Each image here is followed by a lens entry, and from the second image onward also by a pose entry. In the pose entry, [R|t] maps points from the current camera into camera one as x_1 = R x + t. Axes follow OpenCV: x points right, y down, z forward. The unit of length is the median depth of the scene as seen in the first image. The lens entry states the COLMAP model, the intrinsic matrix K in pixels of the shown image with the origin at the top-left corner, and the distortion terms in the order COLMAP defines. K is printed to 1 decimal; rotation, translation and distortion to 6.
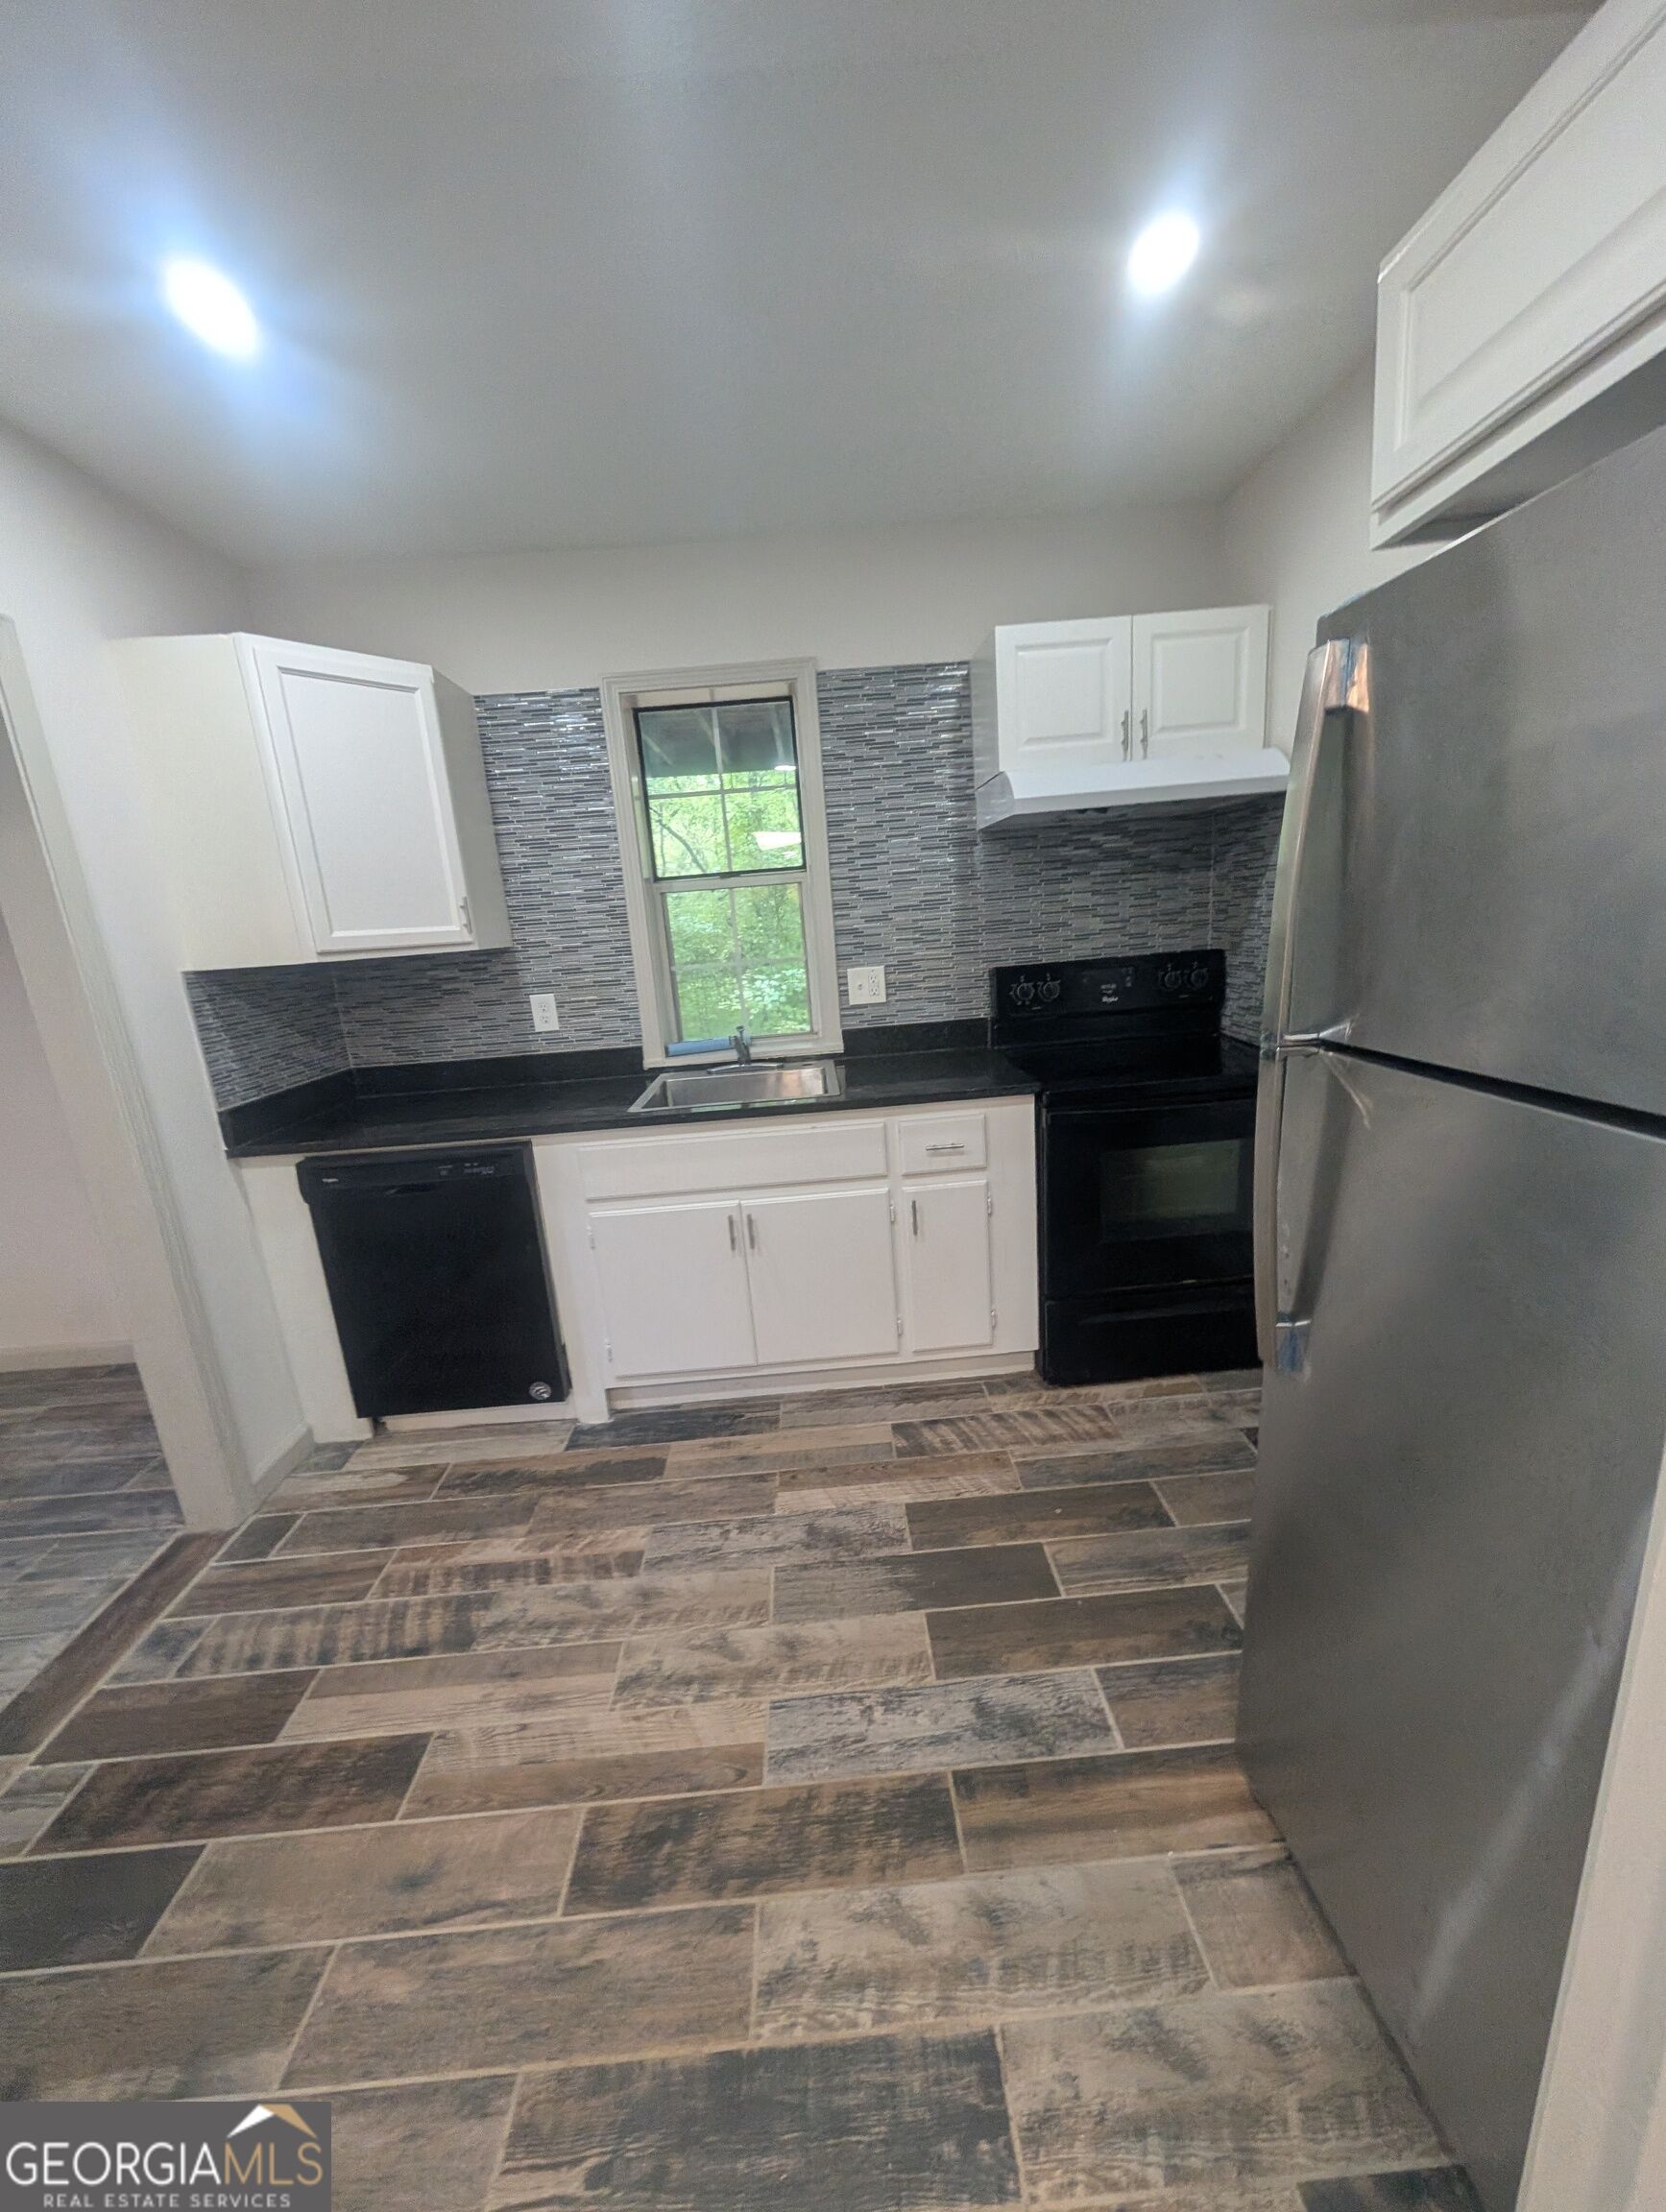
lens RADIAL K [[799.1, 0, 836.9], [0, 799.1, 1105.4], [0, 0, 1]] dist [-0.000925, 0.000521]
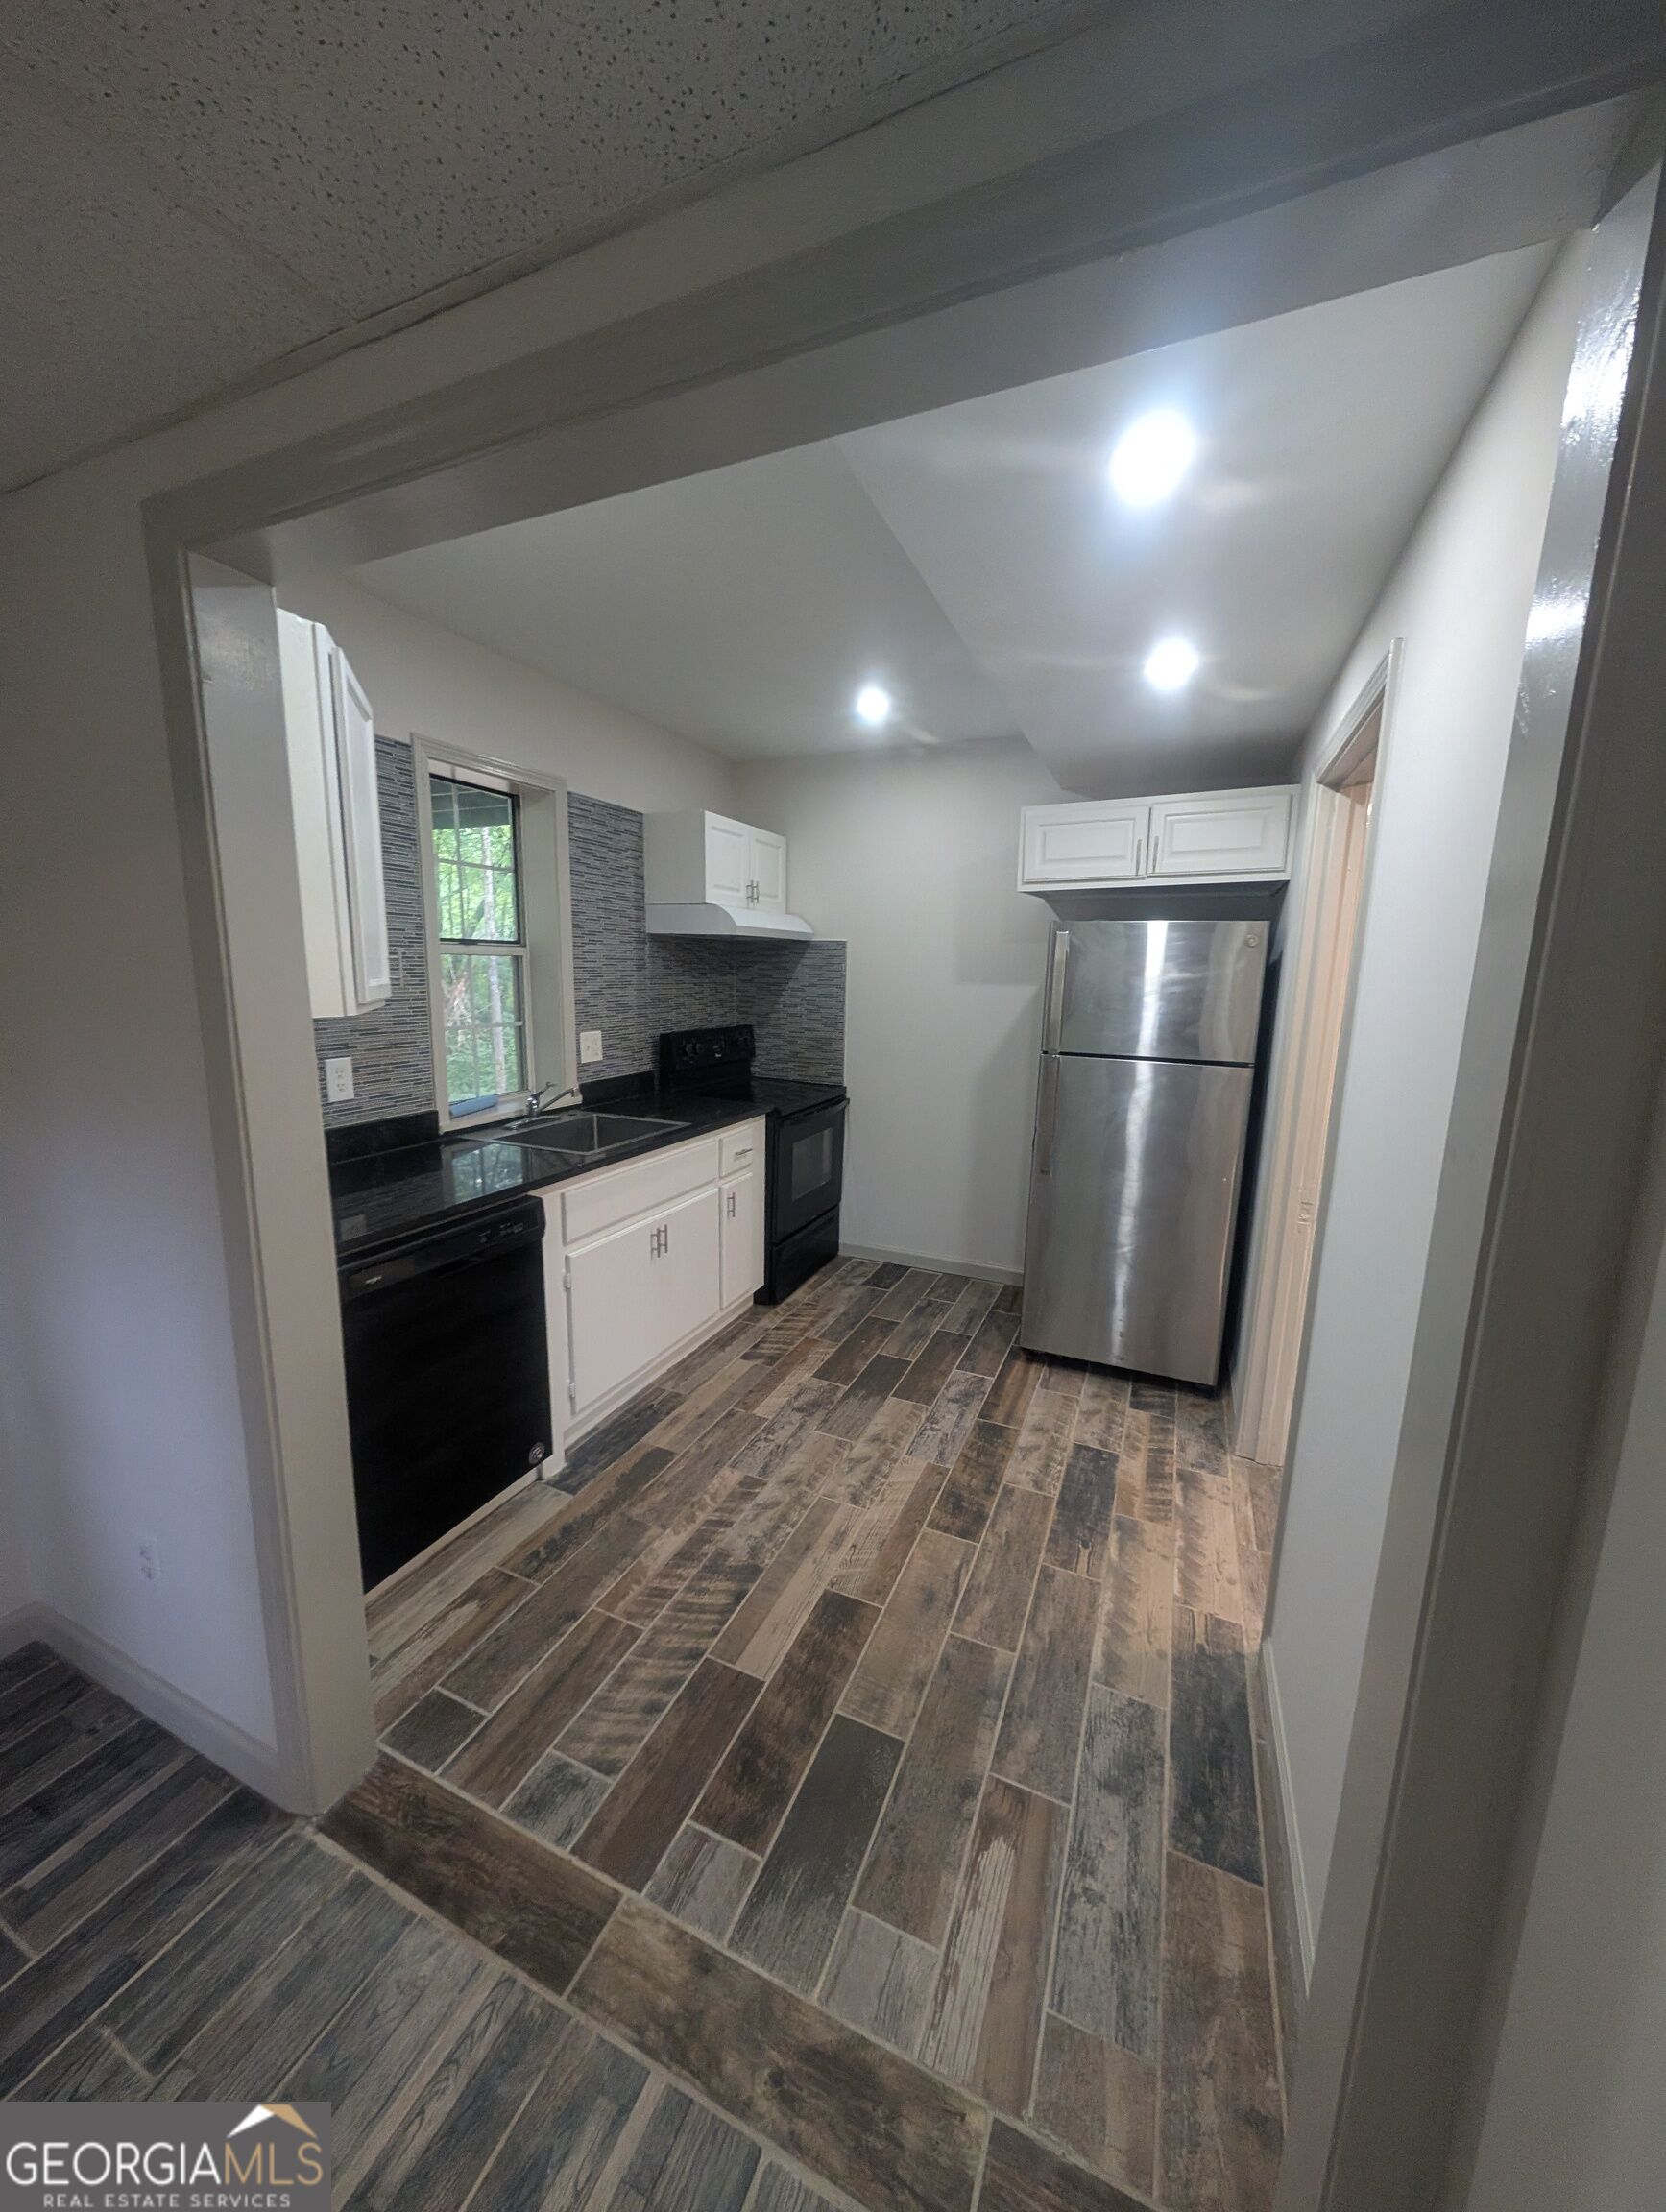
lens RADIAL K [[799.1, 0, 827.4], [0, 799.1, 1110.3], [0, 0, 1]] dist [-0.000925, 0.000521]
pose [[0.438675, -0.072853, 0.895688, -1.252601], [0.154851, 0.987928, 0.004516, -0.008329], [-0.885203, 0.136717, 0.444661, 0.224737]]
